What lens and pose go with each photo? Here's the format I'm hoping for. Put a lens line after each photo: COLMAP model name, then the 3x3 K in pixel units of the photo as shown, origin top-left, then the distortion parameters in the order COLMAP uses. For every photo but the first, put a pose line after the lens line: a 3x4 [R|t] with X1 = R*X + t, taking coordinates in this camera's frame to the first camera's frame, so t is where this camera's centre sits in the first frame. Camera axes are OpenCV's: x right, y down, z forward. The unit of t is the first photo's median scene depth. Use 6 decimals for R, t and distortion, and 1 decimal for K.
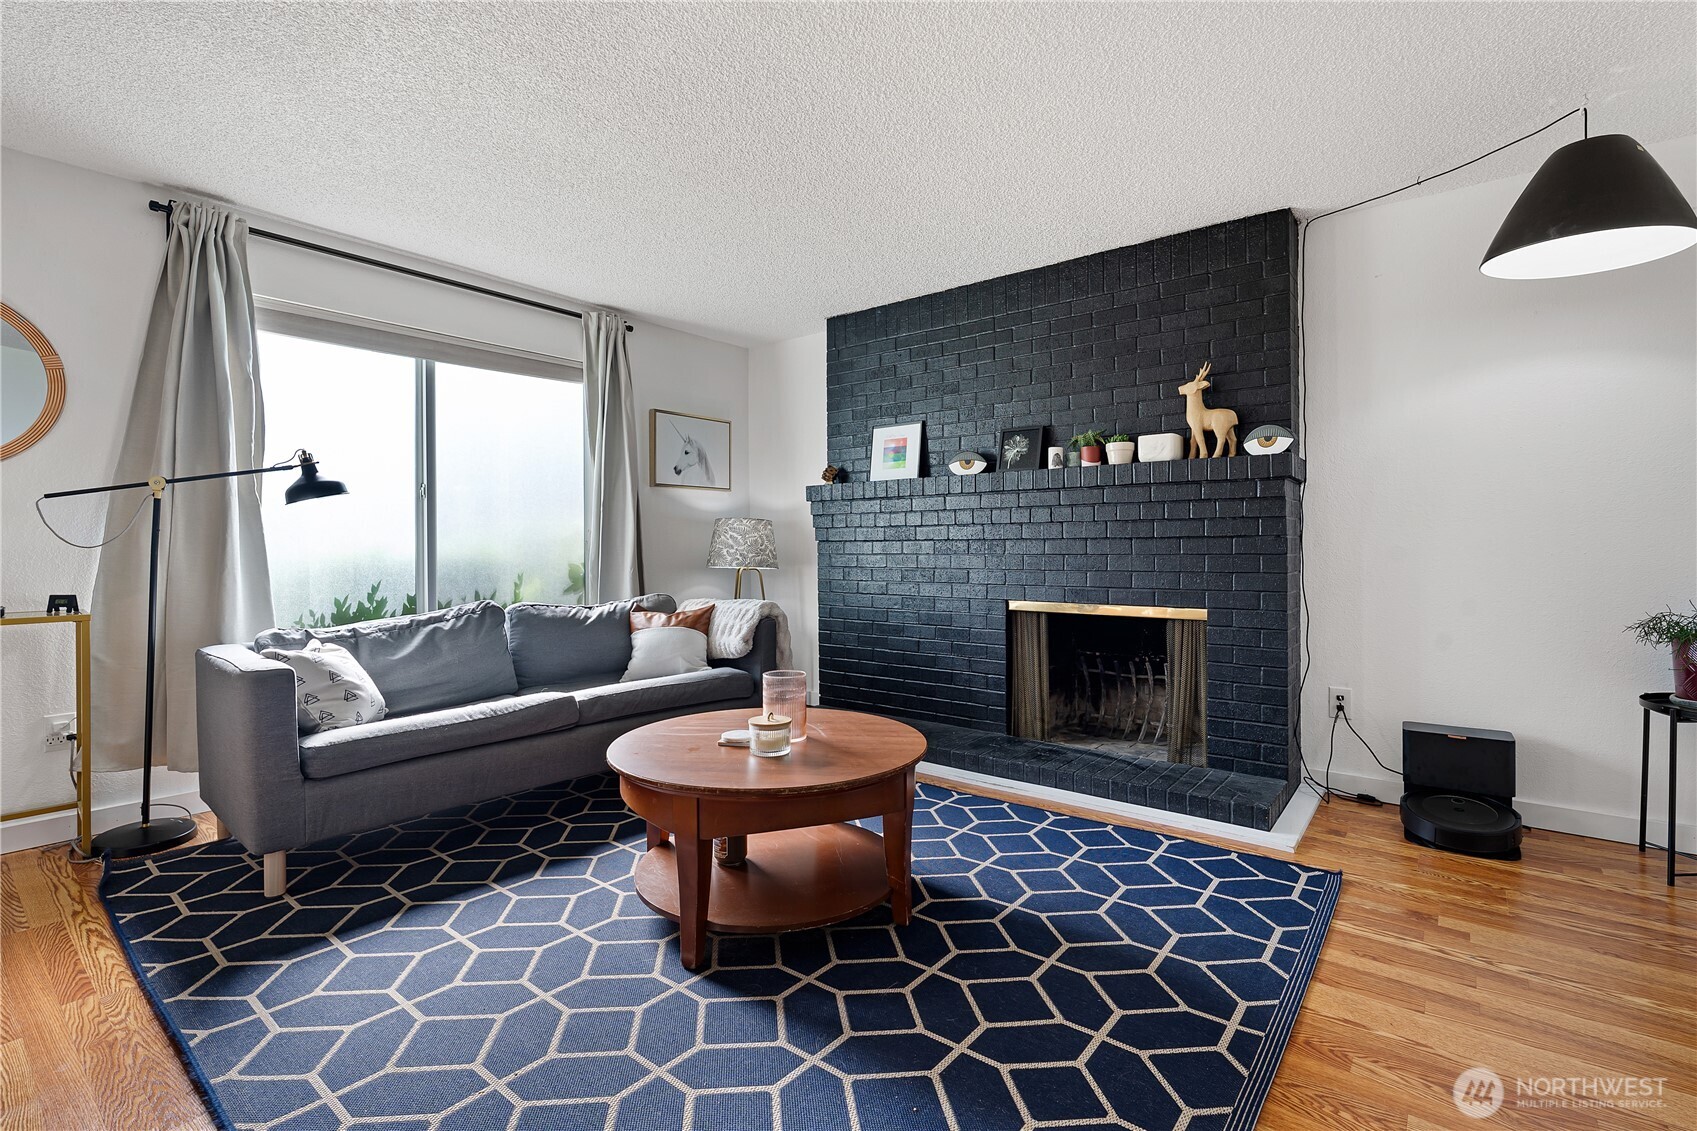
lens RADIAL K [[765.4, 0, 862.5], [0, 765.4, 540.5], [0, 0, 1]] dist [-0.000500, 0.000355]
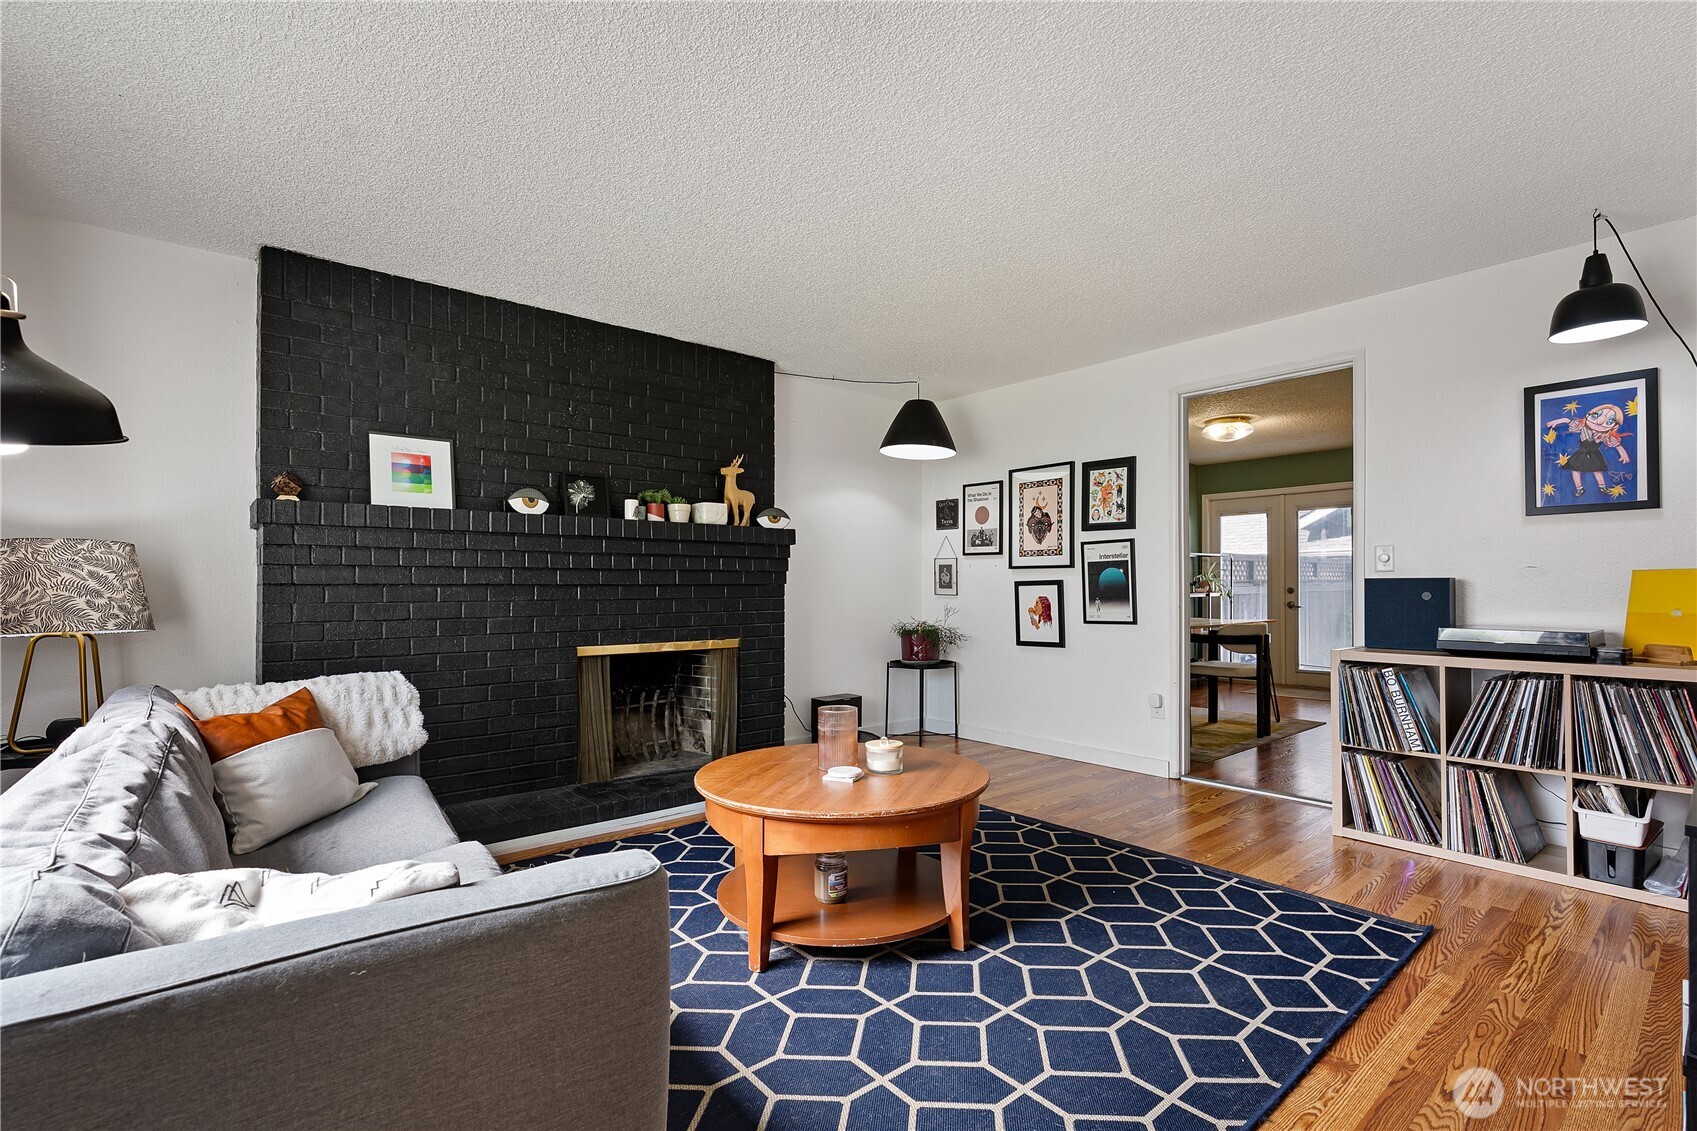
lens RADIAL K [[770.6, 0, 845.8], [0, 770.6, 568.9], [0, 0, 1]] dist [-0.004880, -0.000021]
pose [[0.211167, 0.028719, 0.977028, -0.746539], [-0.005119, 0.999587, -0.028276, 0.004323], [-0.977437, 0.000970, 0.211227, 0.482375]]
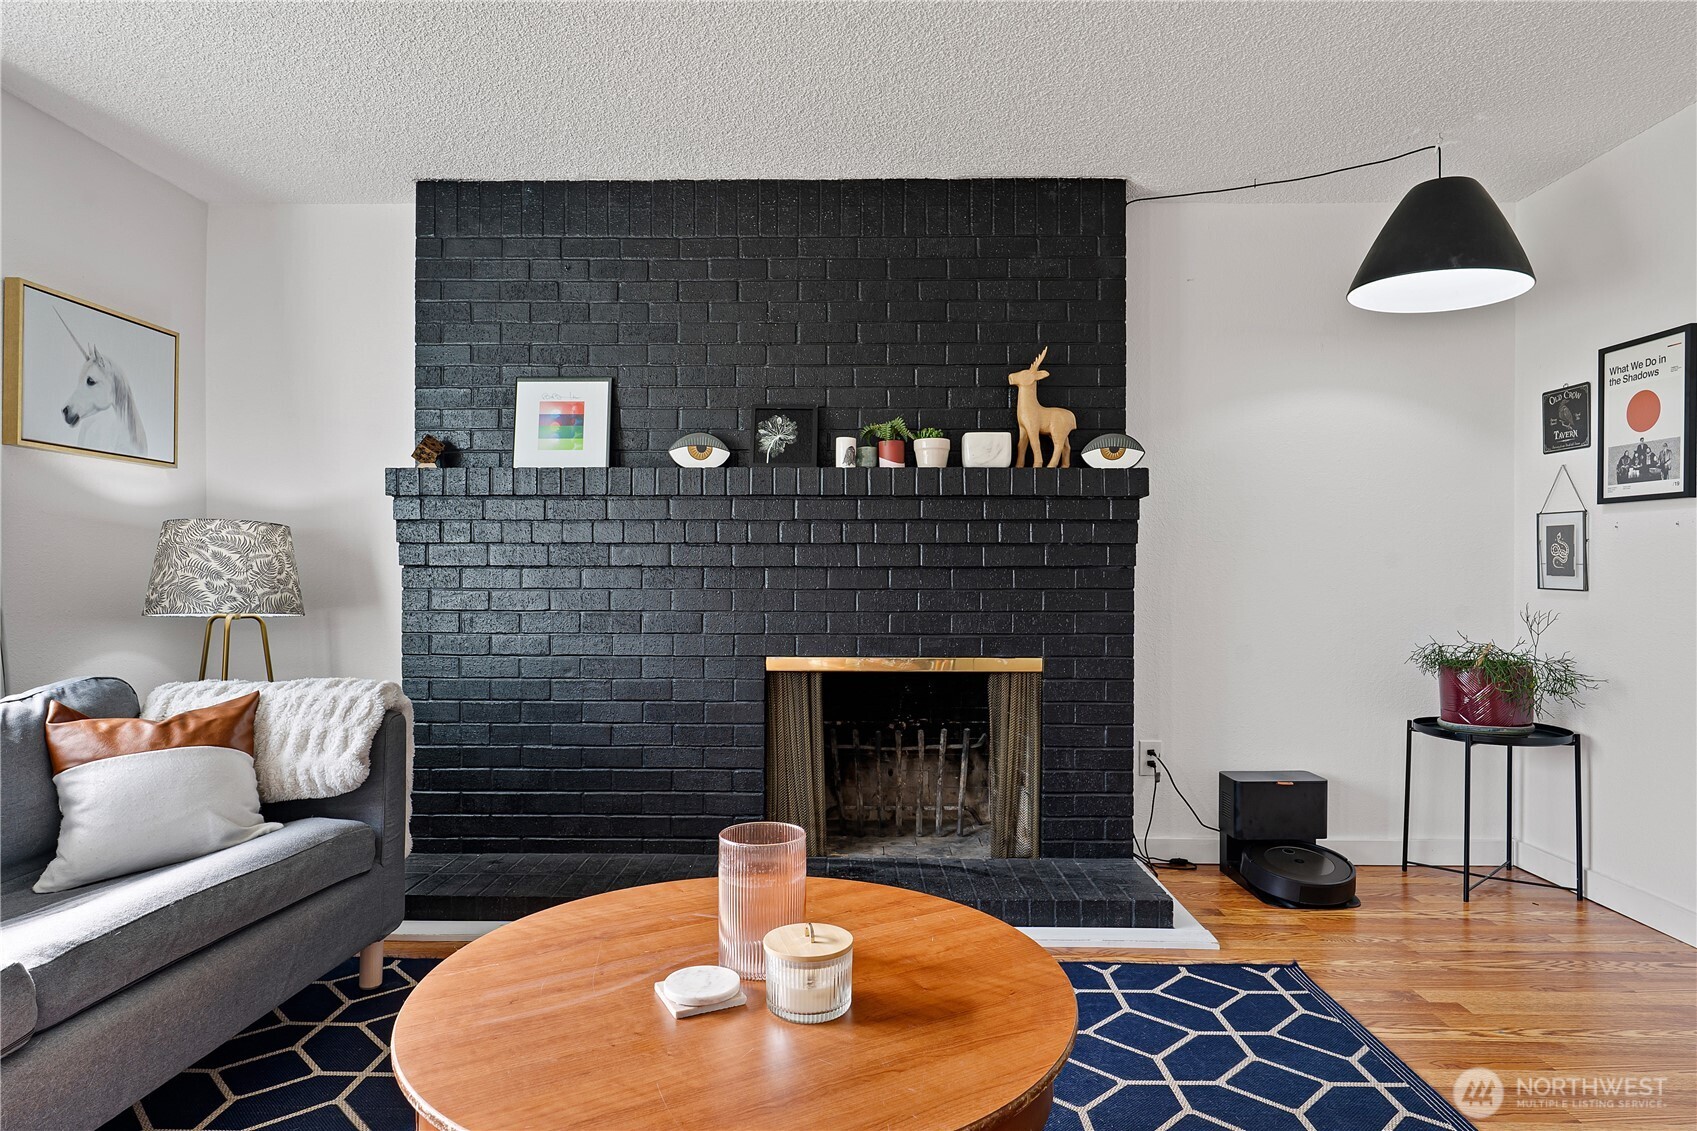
lens RADIAL K [[944.8, 0, 848.5], [0, 944.8, 565.5], [0, 0, 1]] dist [-0.003958, 0.001692]
pose [[0.800200, 0.011950, 0.599614, -0.270856], [-0.010326, 0.999928, -0.006148, 0.001642], [-0.599644, -0.001272, 0.800266, 0.302903]]
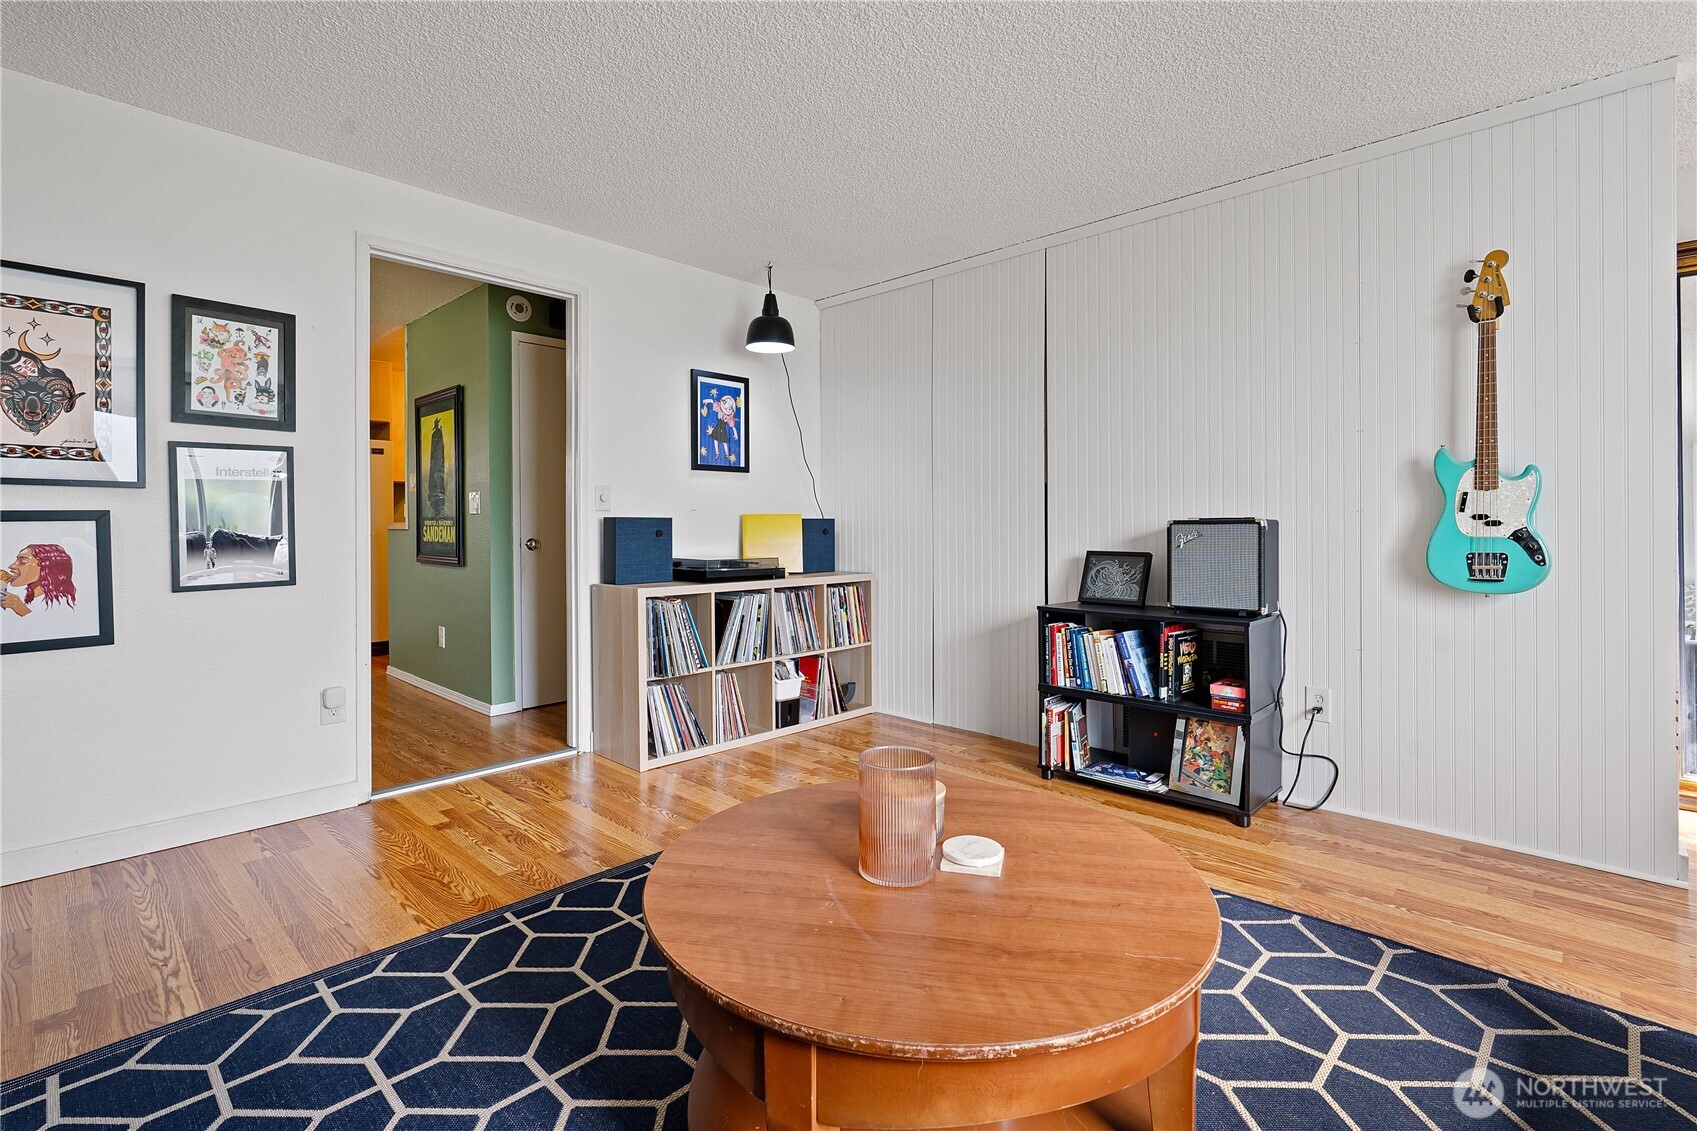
lens RADIAL K [[782.6, 0, 841.6], [0, 782.6, 526.1], [0, 0, 1]] dist [-0.007510, -0.000180]
pose [[-0.994394, 0.006205, 0.105559, -0.077544], [0.005558, 0.999964, -0.006429, 0.005223], [-0.105595, -0.005806, -0.994392, 1.002005]]
